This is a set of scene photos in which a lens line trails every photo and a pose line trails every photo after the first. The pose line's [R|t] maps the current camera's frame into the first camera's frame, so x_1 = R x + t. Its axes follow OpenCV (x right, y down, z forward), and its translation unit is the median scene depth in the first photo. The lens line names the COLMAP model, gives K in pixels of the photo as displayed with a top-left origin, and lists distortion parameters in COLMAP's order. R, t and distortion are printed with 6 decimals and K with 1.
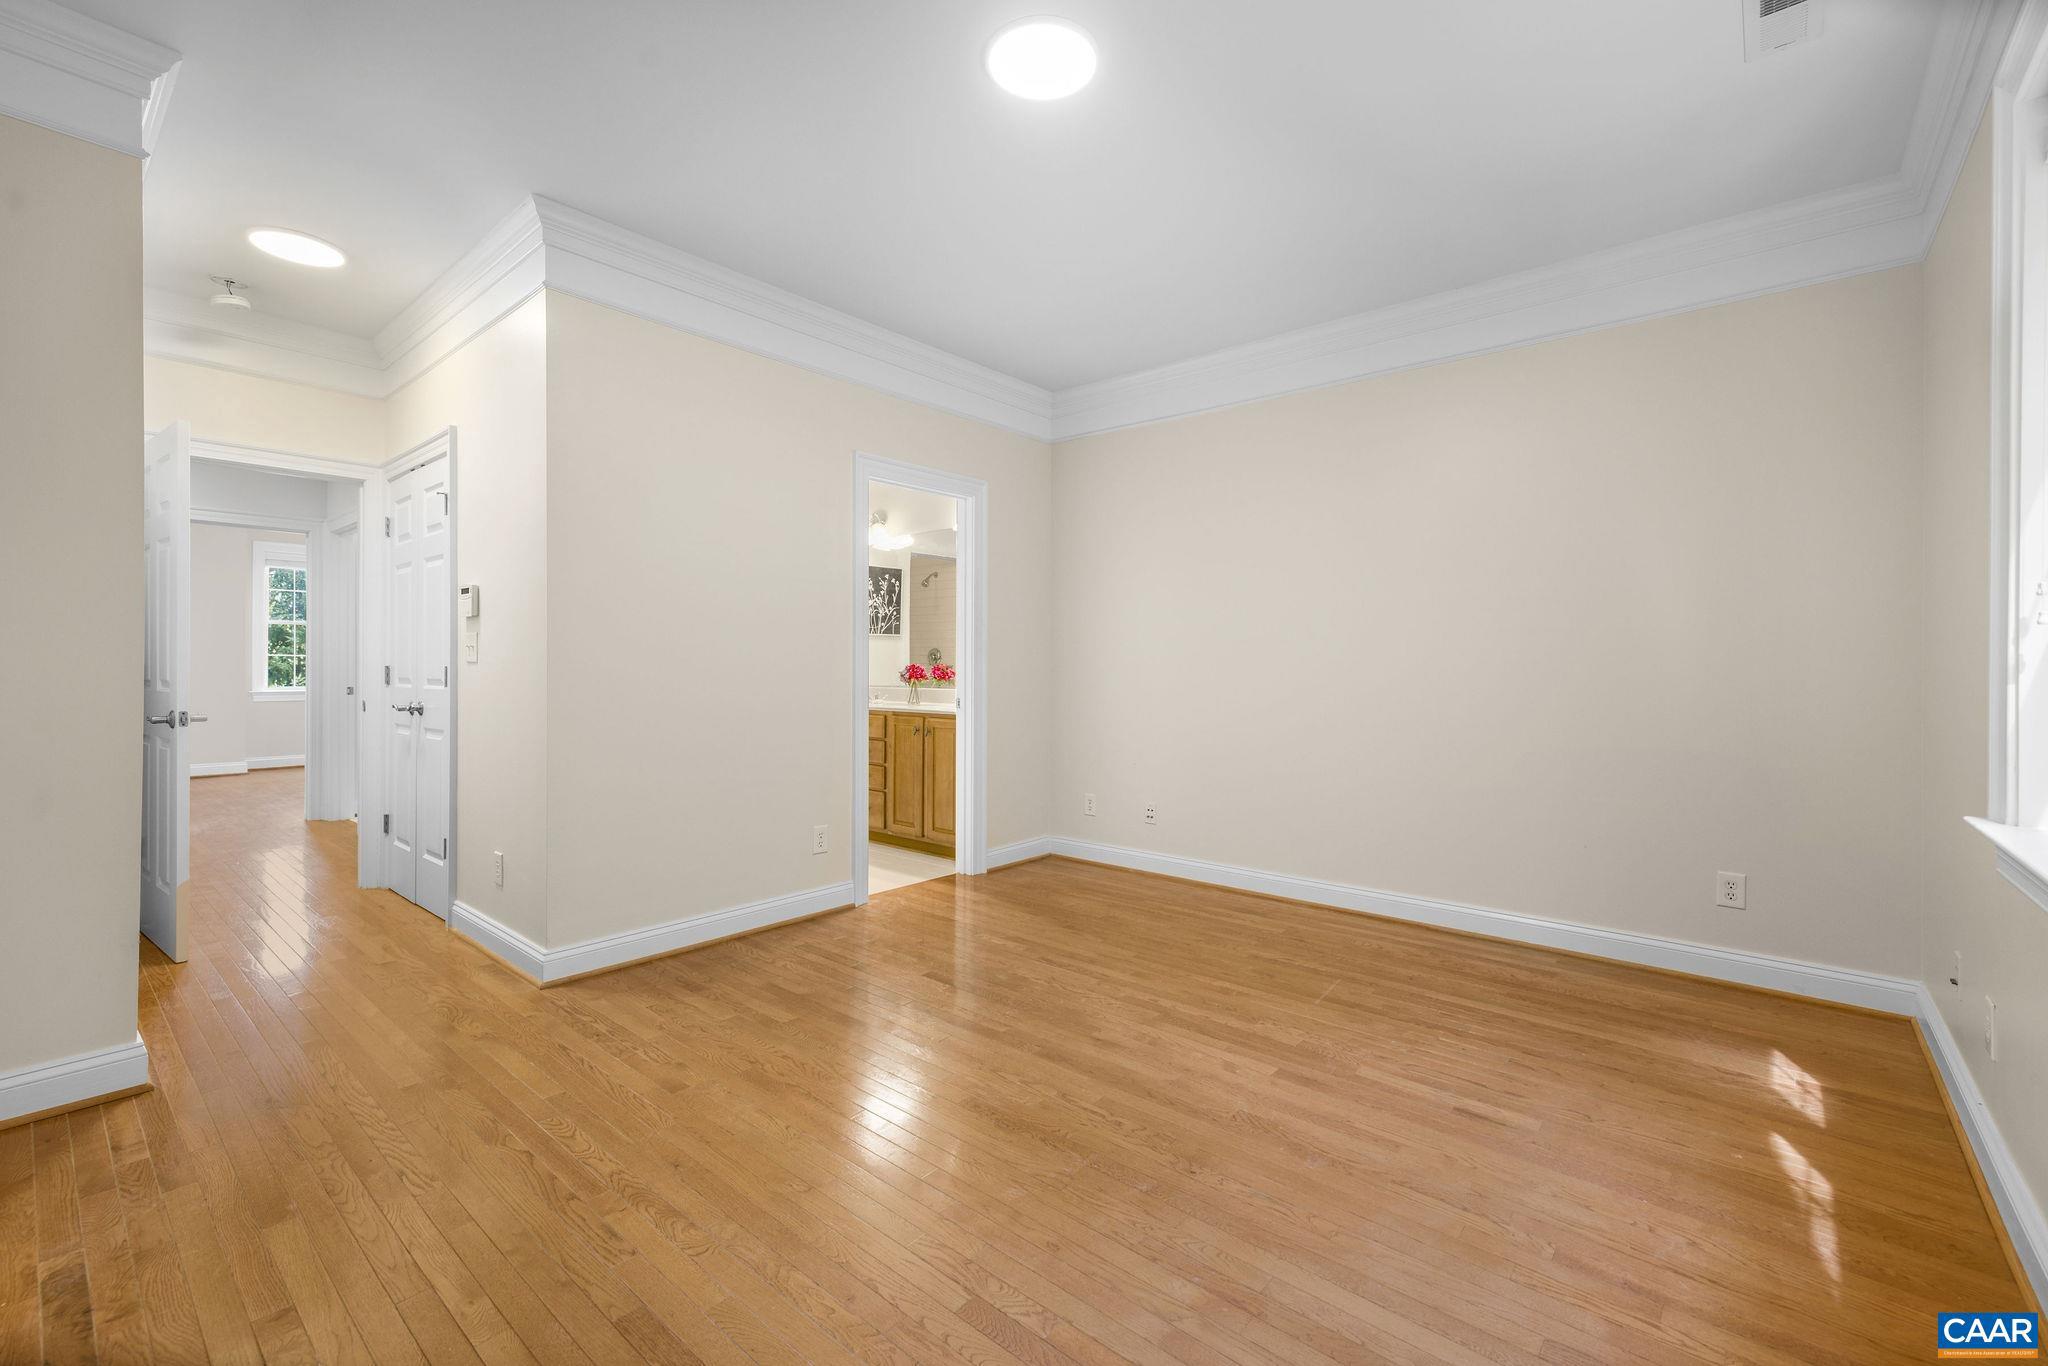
lens RADIAL K [[891.8, 0, 1028.0], [0, 891.8, 654.9], [0, 0, 1]] dist [0.001452, 0.000656]
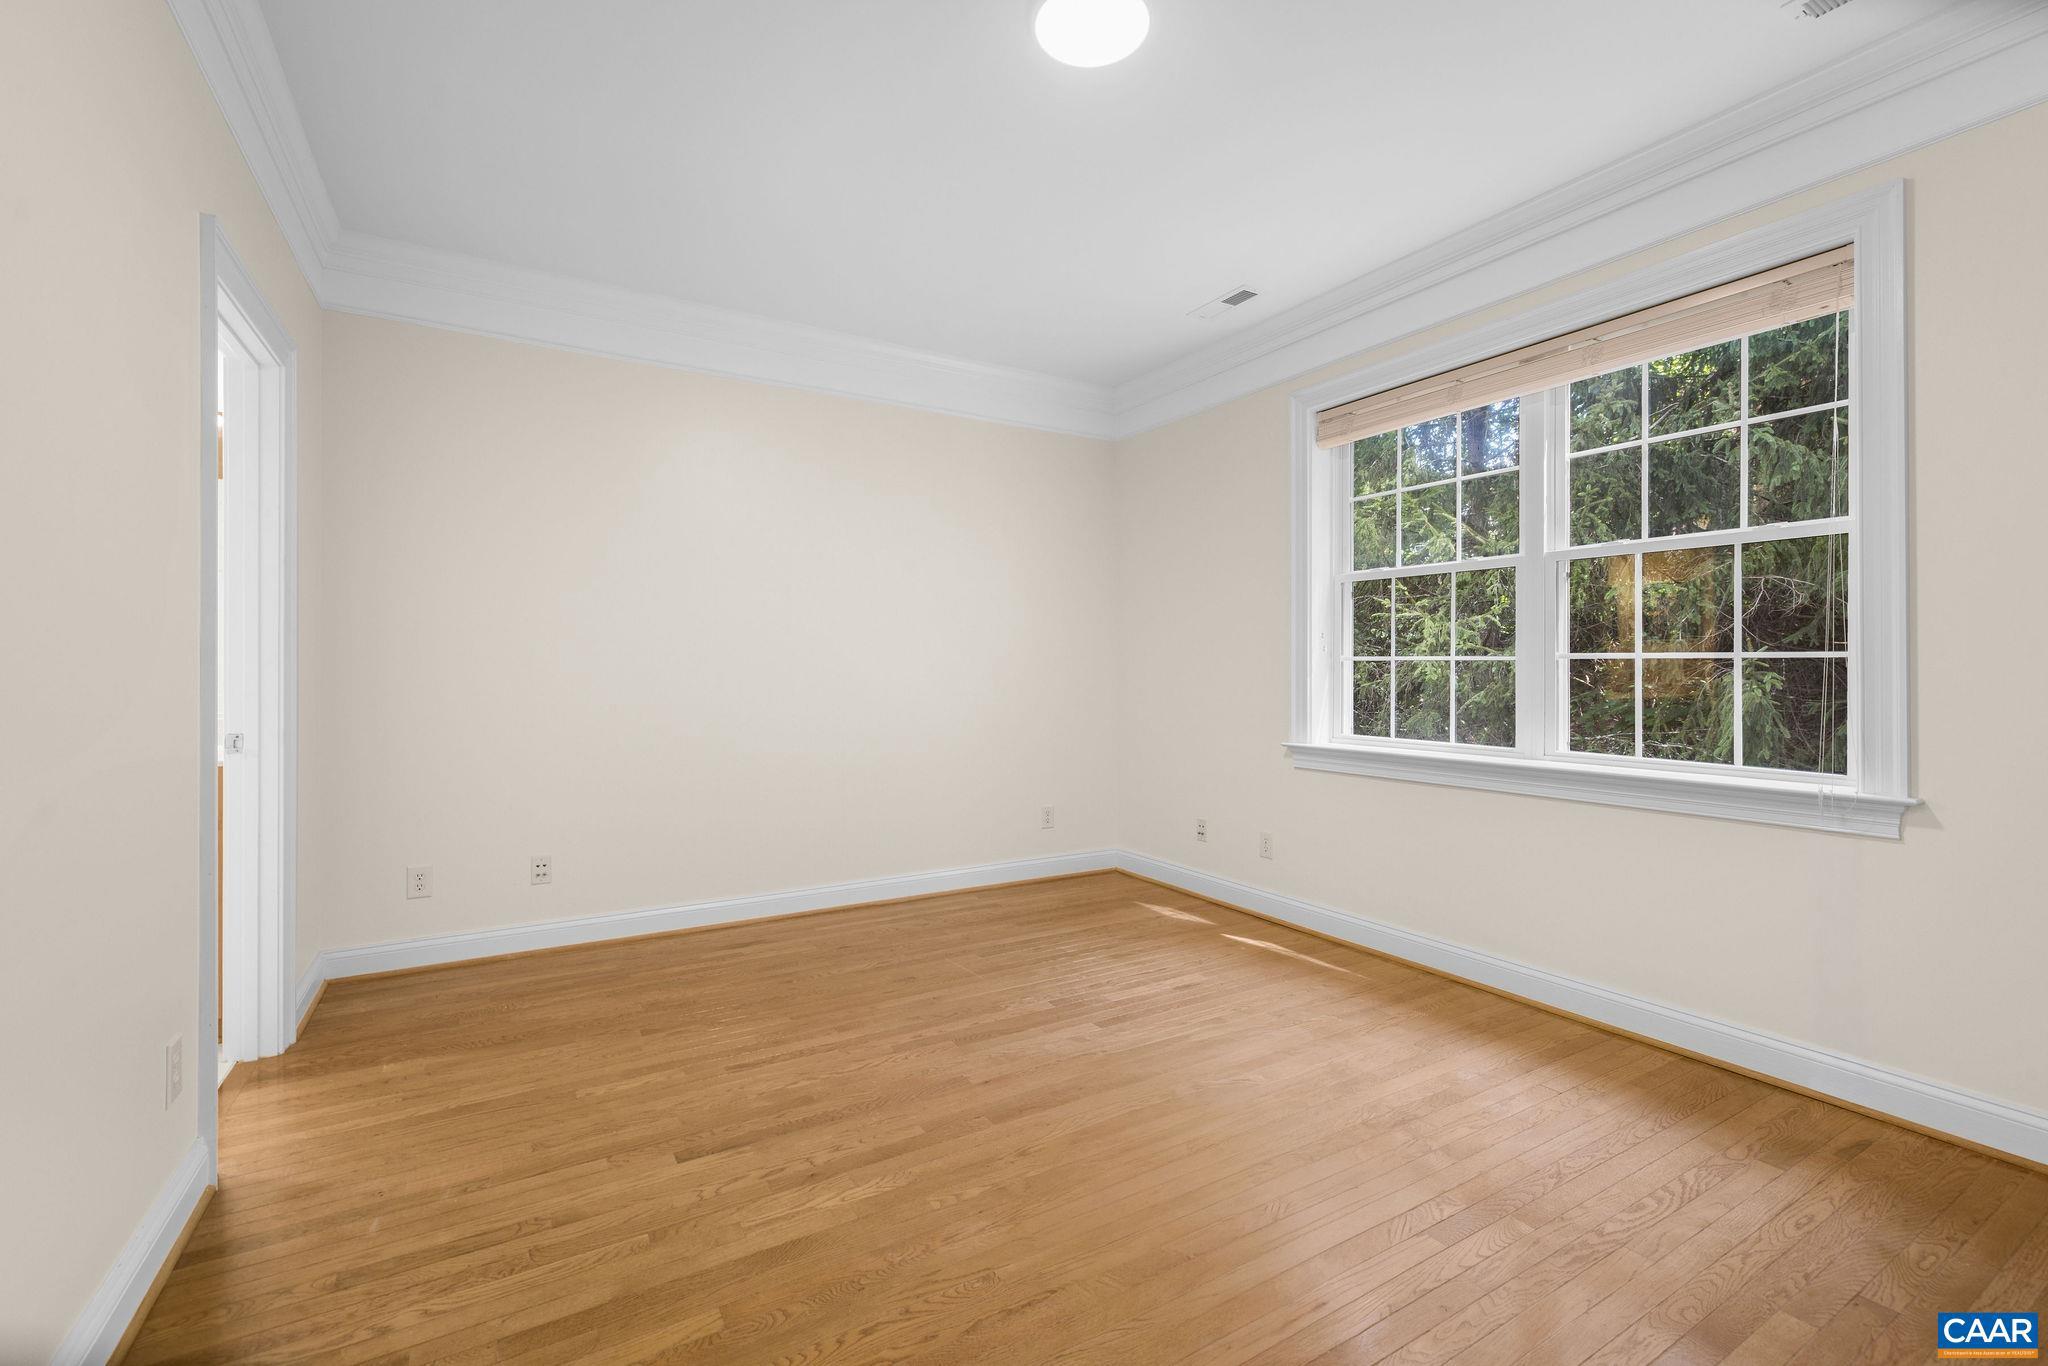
lens RADIAL K [[891.8, 0, 1028.0], [0, 891.8, 654.9], [0, 0, 1]] dist [0.001452, 0.000656]
pose [[0.302001, 0.007883, 0.953275, -0.729730], [-0.006328, 0.999960, -0.006264, 0.002167], [-0.953287, -0.004141, 0.302039, 0.646124]]
